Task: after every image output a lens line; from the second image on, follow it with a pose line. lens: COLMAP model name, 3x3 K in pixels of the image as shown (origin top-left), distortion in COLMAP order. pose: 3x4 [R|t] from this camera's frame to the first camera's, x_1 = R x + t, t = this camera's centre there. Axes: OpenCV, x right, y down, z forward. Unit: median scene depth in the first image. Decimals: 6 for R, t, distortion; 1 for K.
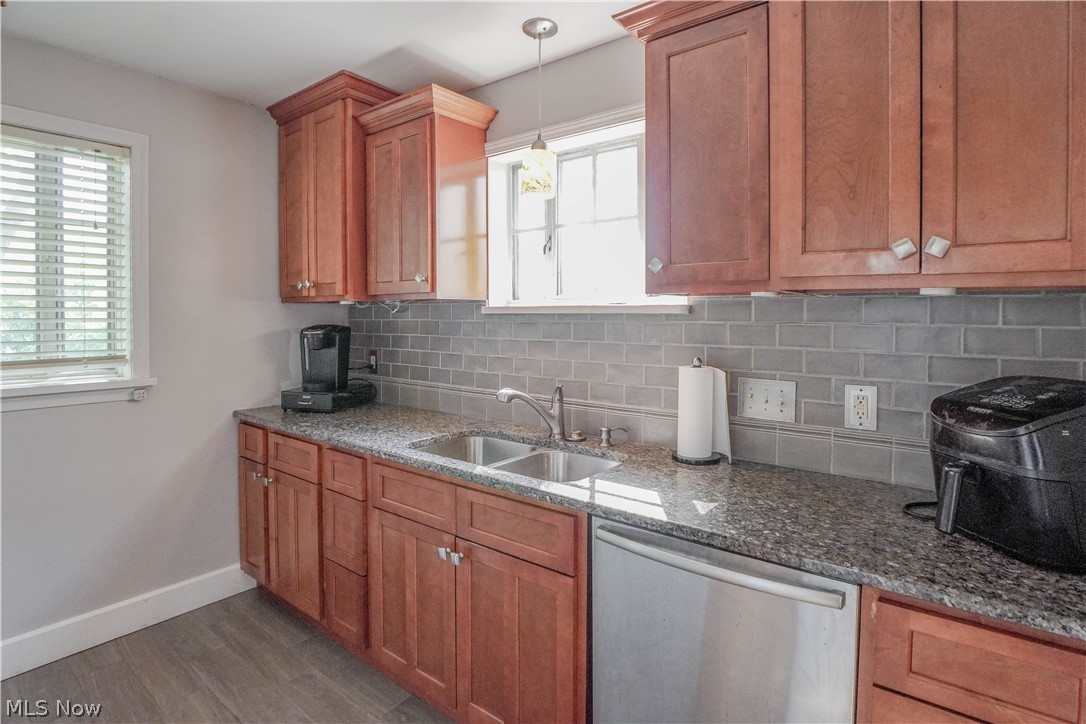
lens RADIAL K [[544.8, 0, 541.6], [0, 544.8, 343.7], [0, 0, 1]] dist [-0.042549, 0.012519]
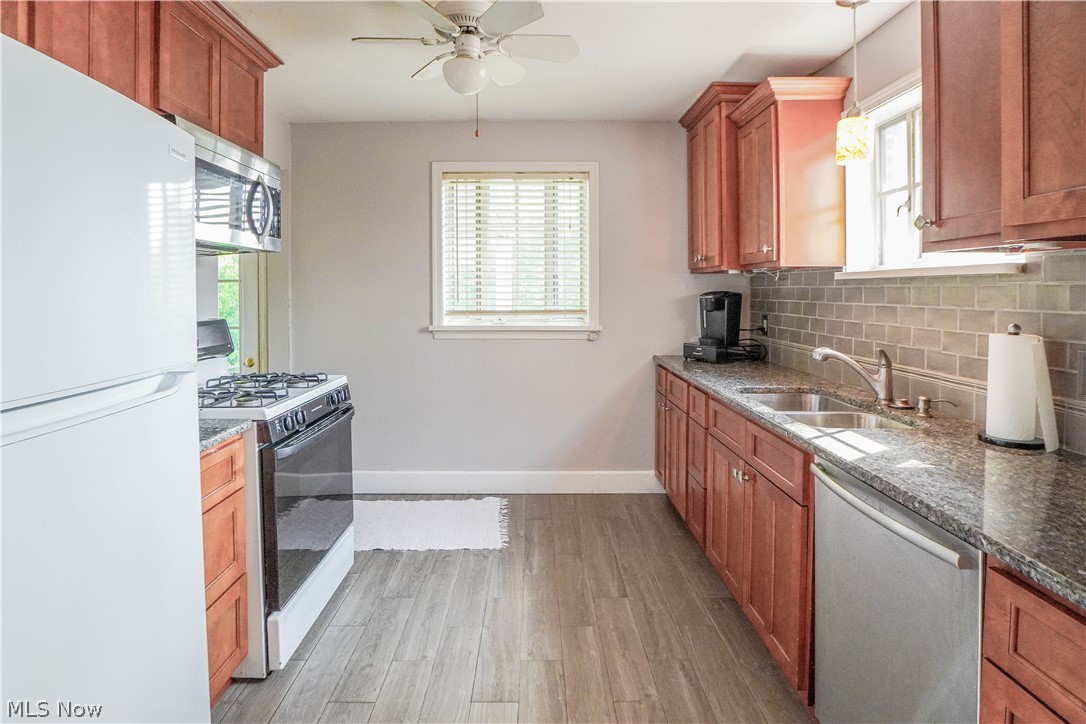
lens RADIAL K [[544.8, 0, 541.6], [0, 544.8, 343.7], [0, 0, 1]] dist [-0.042549, 0.012519]
pose [[0.633049, 0.073573, -0.770608, 0.360223], [-0.038231, 0.997230, 0.063803, 0.024890], [0.773167, -0.010930, 0.634108, -0.090680]]
